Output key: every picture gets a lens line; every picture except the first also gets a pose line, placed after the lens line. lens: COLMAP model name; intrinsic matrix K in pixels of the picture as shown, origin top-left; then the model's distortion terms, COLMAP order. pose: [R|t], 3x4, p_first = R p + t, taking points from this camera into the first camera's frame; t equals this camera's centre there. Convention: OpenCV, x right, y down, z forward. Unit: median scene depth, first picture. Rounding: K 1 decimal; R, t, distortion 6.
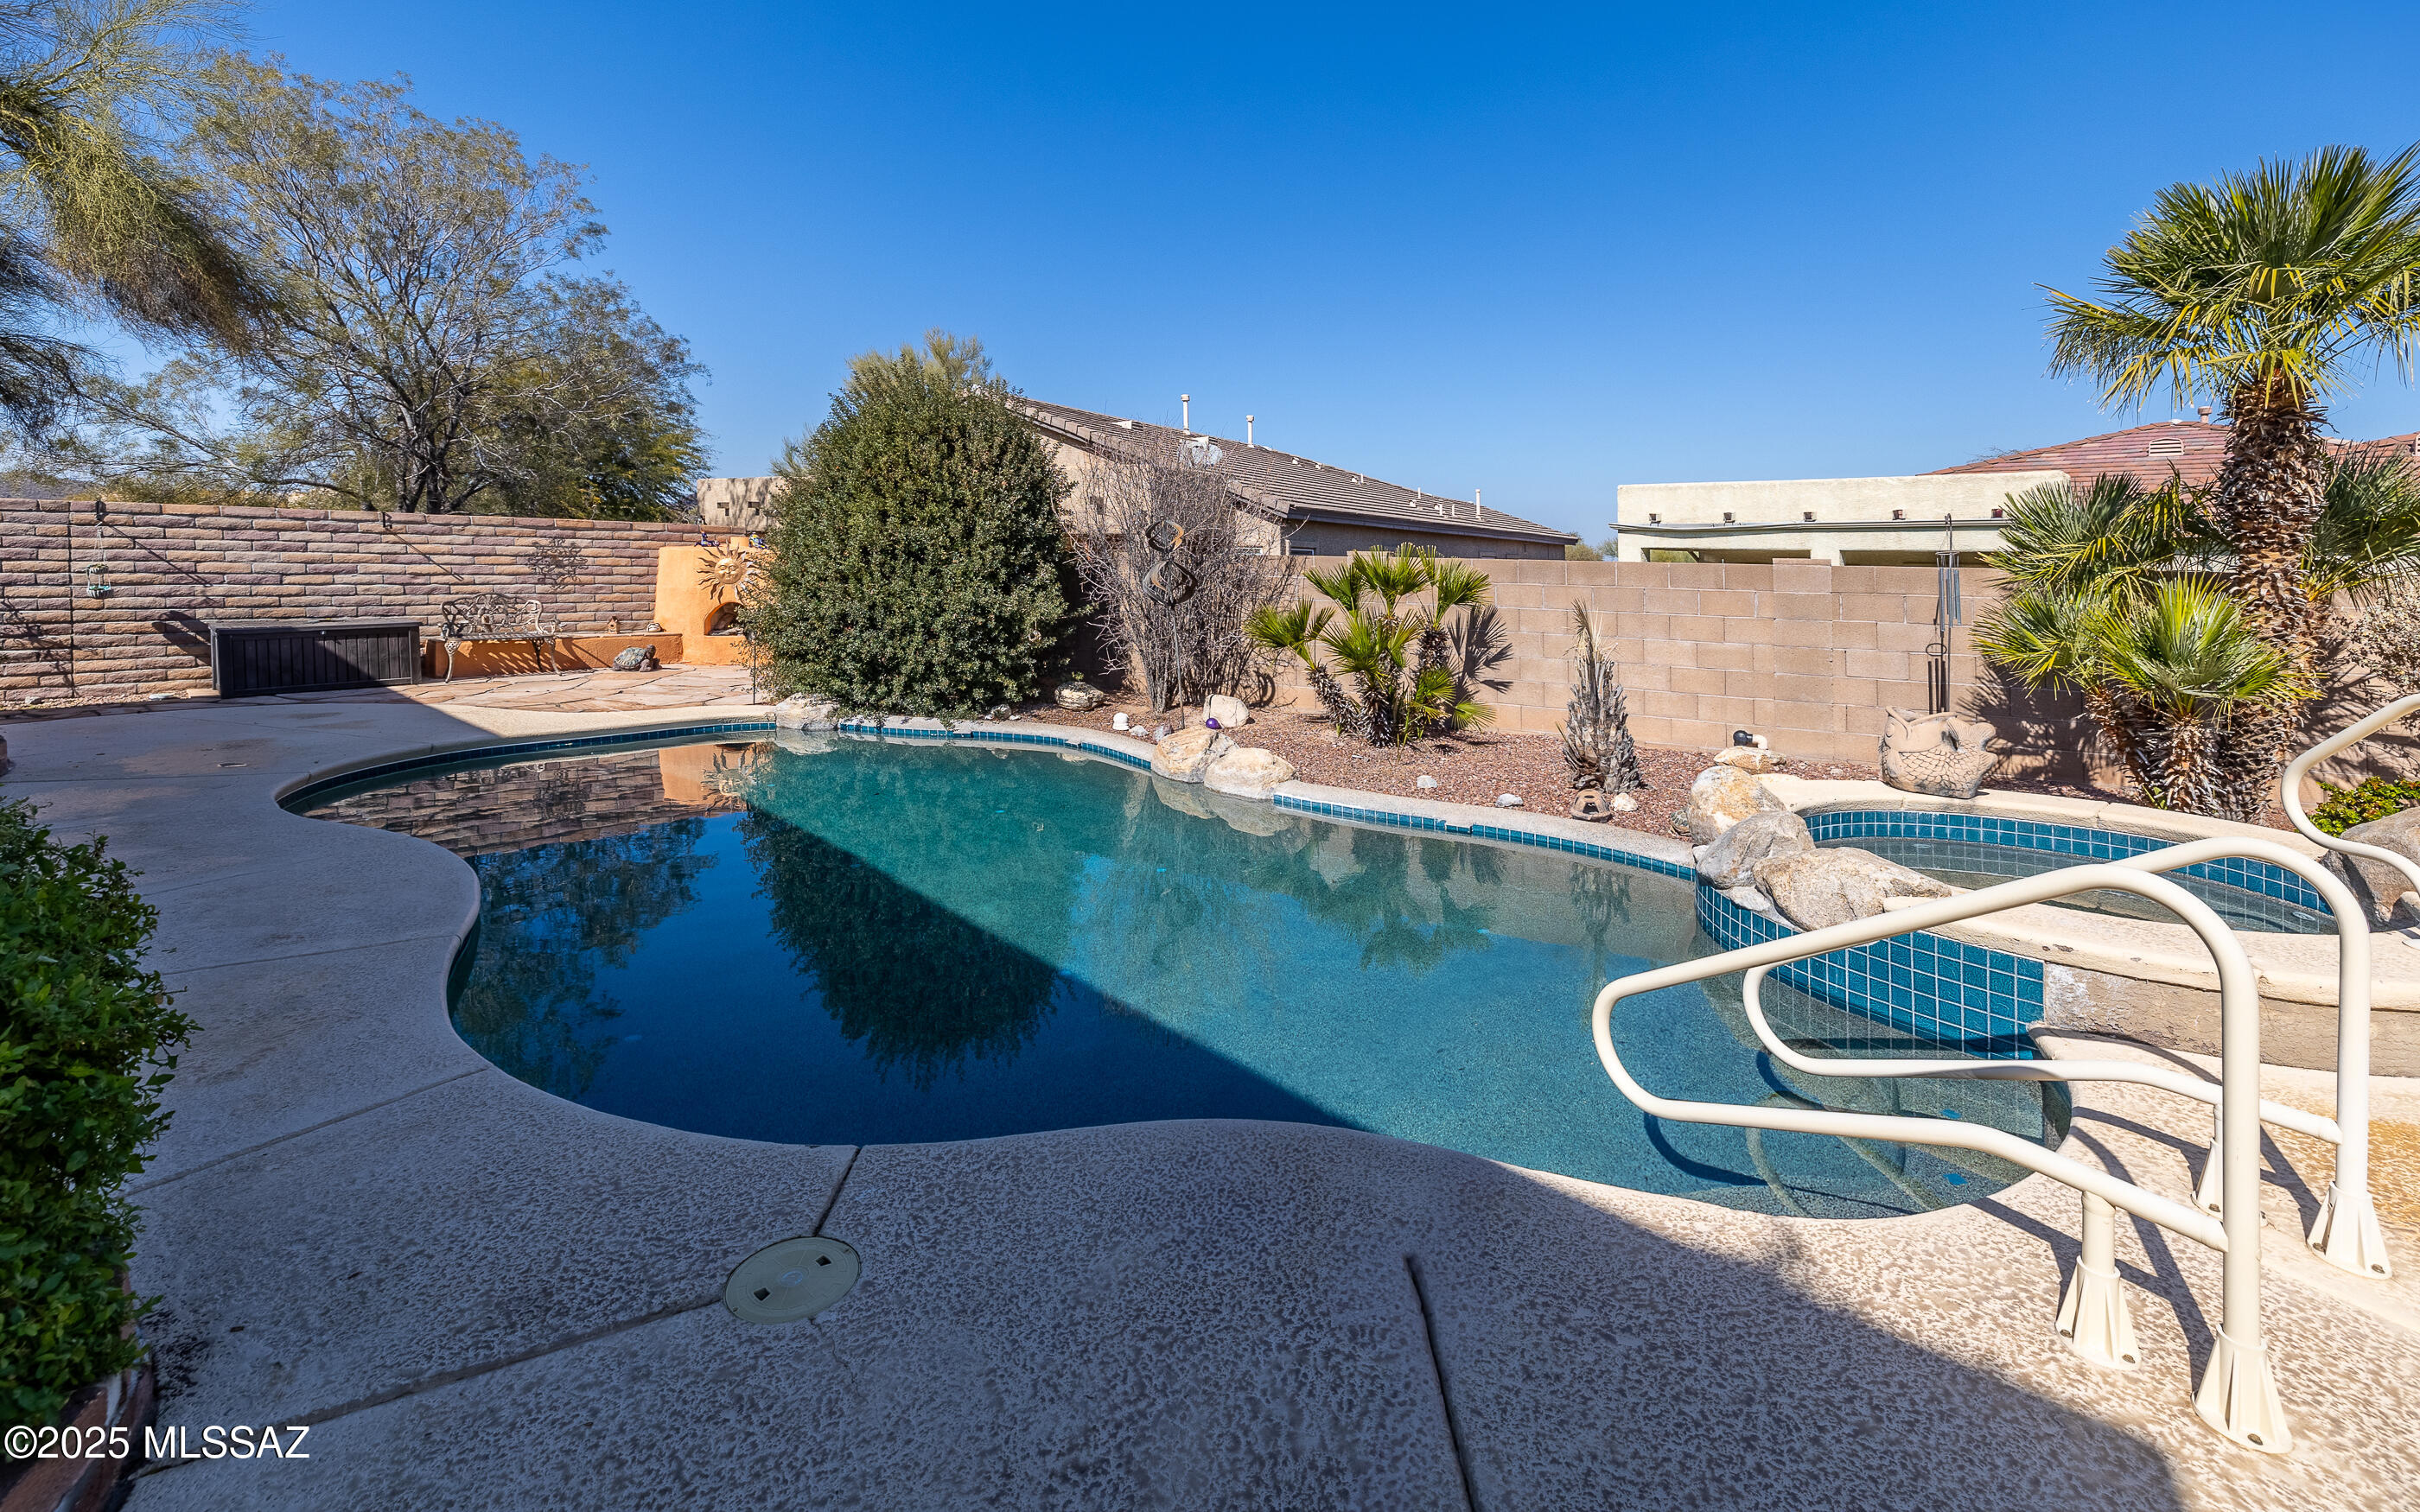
lens RADIAL K [[1066.6, 0, 1207.1], [0, 1066.6, 706.0], [0, 0, 1]] dist [-0.000712, 0.000113]
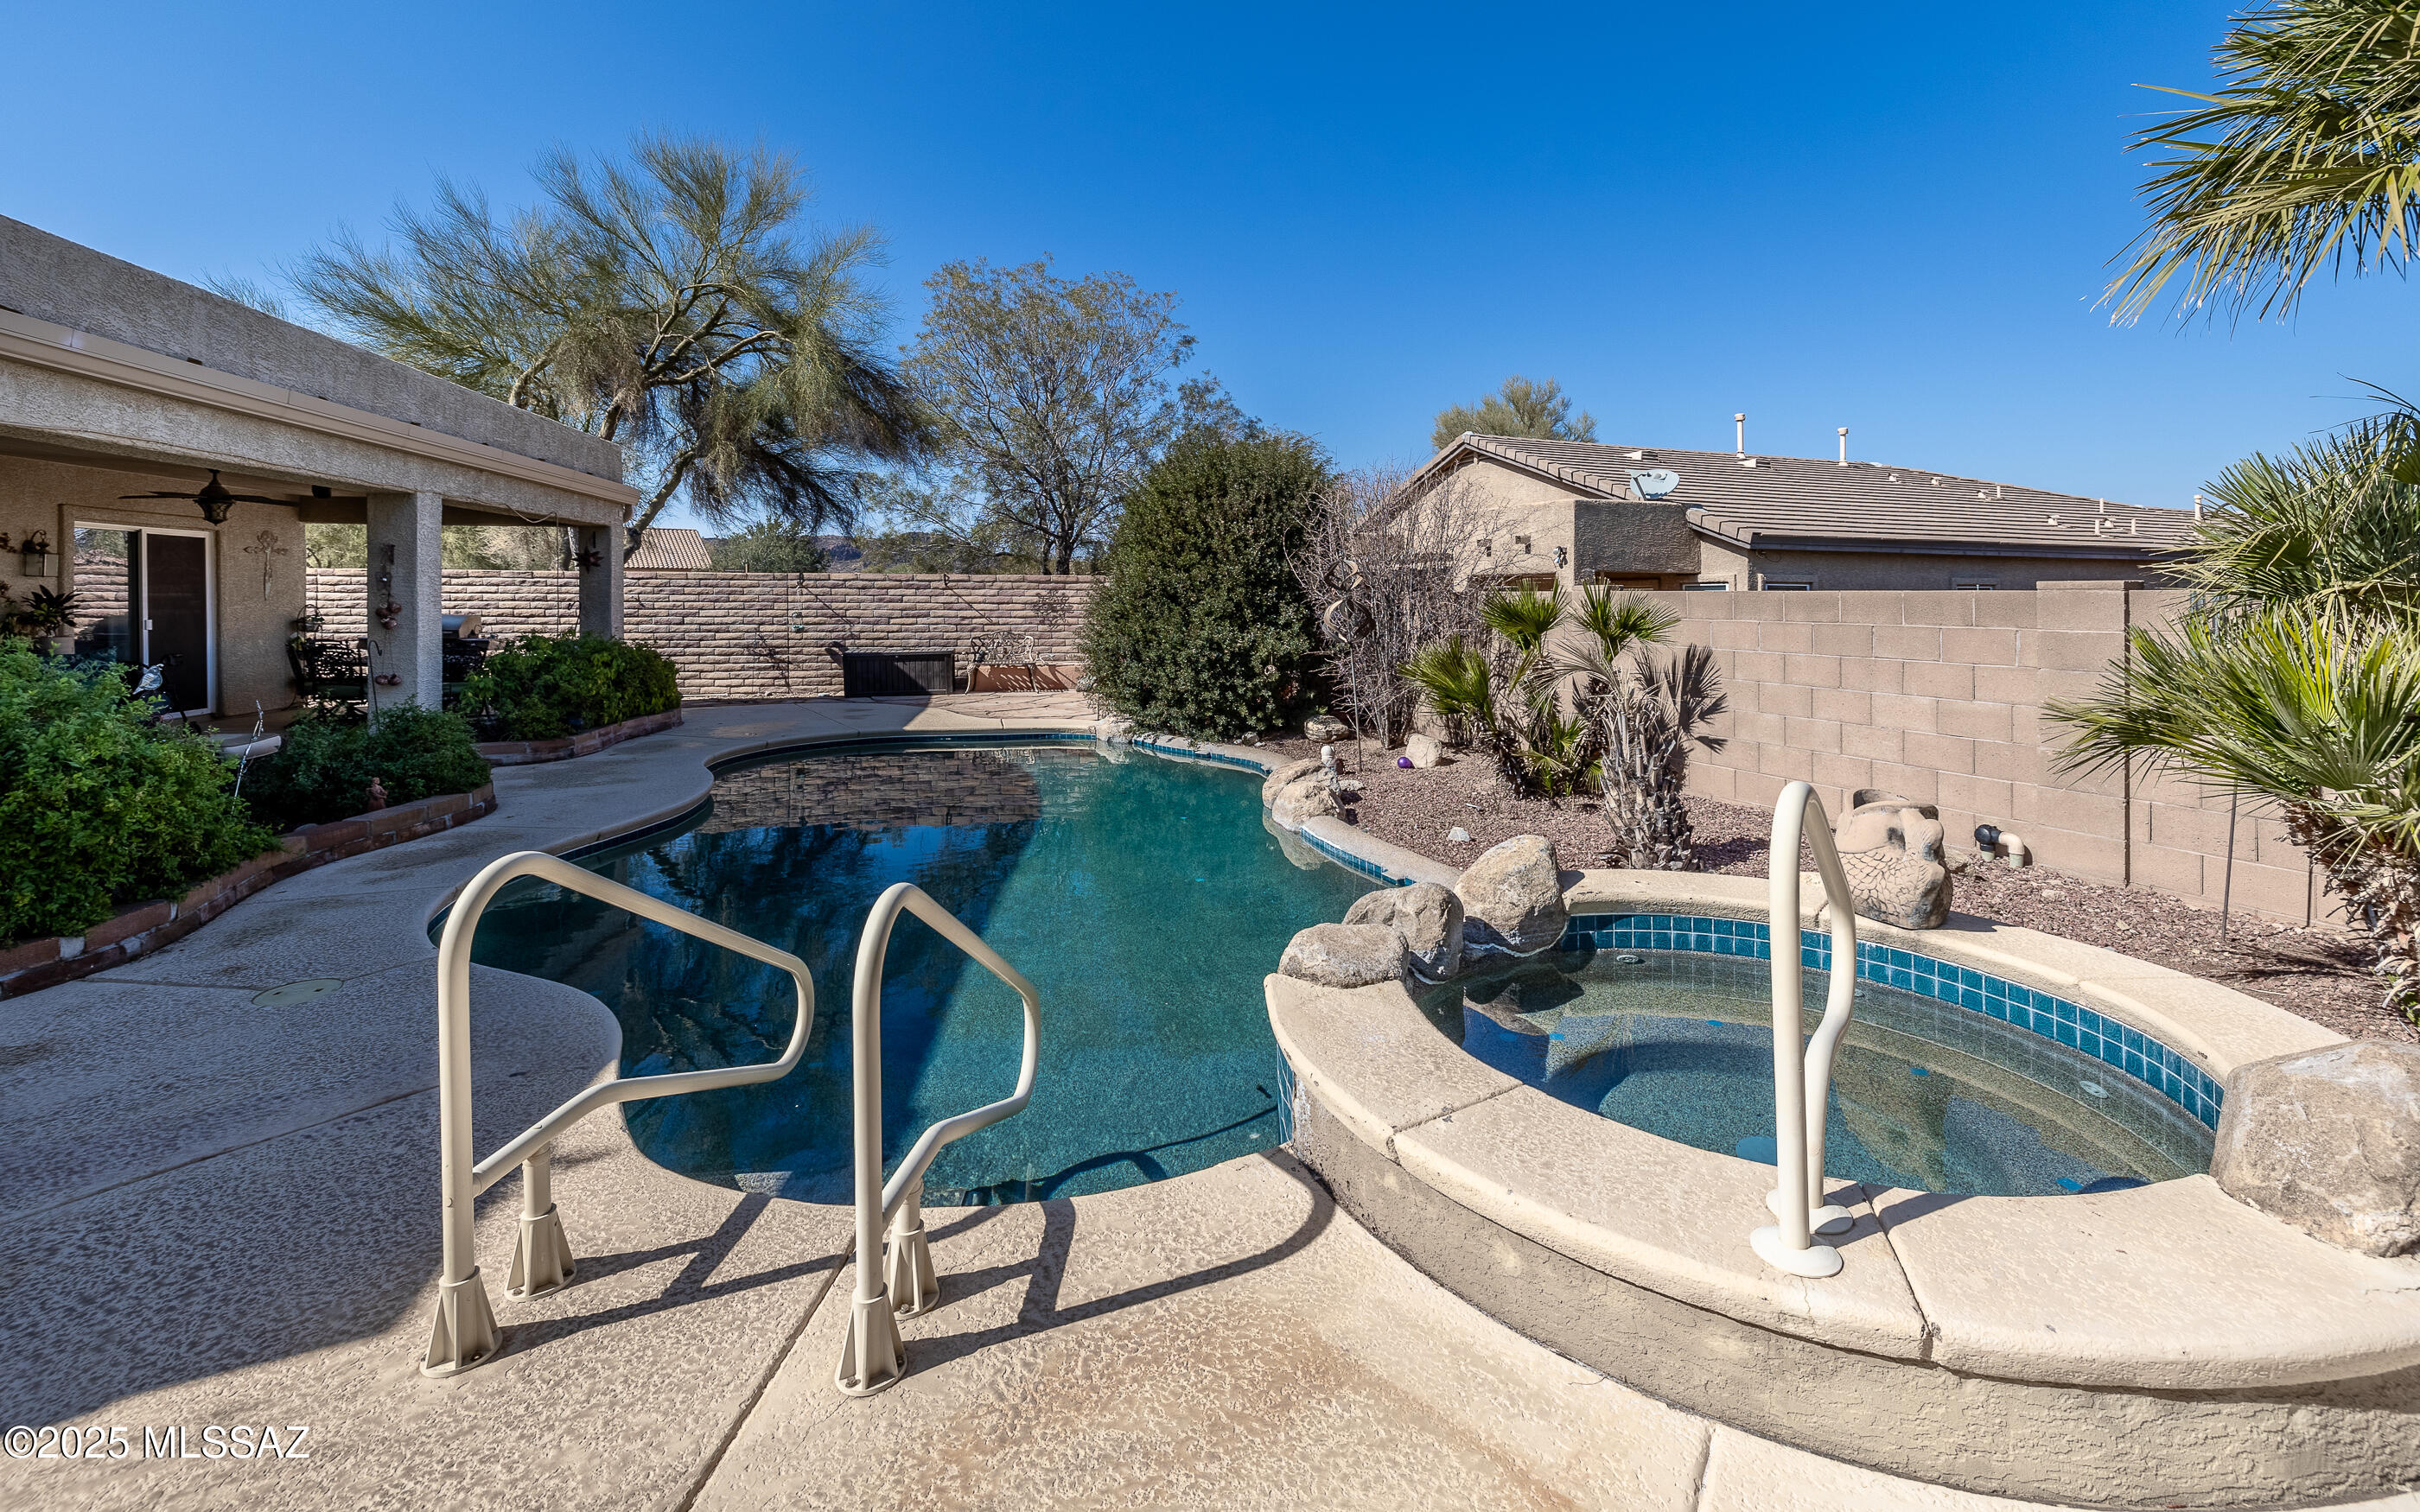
lens RADIAL K [[1032.8, 0, 1210.0], [0, 1032.8, 756.0], [0, 0, 1]] dist [-0.000654, 0.000006]
pose [[0.800917, 0.074594, -0.594111, 0.425885], [-0.068788, 0.997103, 0.032460, -0.008276], [0.594811, 0.014870, 0.803728, 0.115504]]
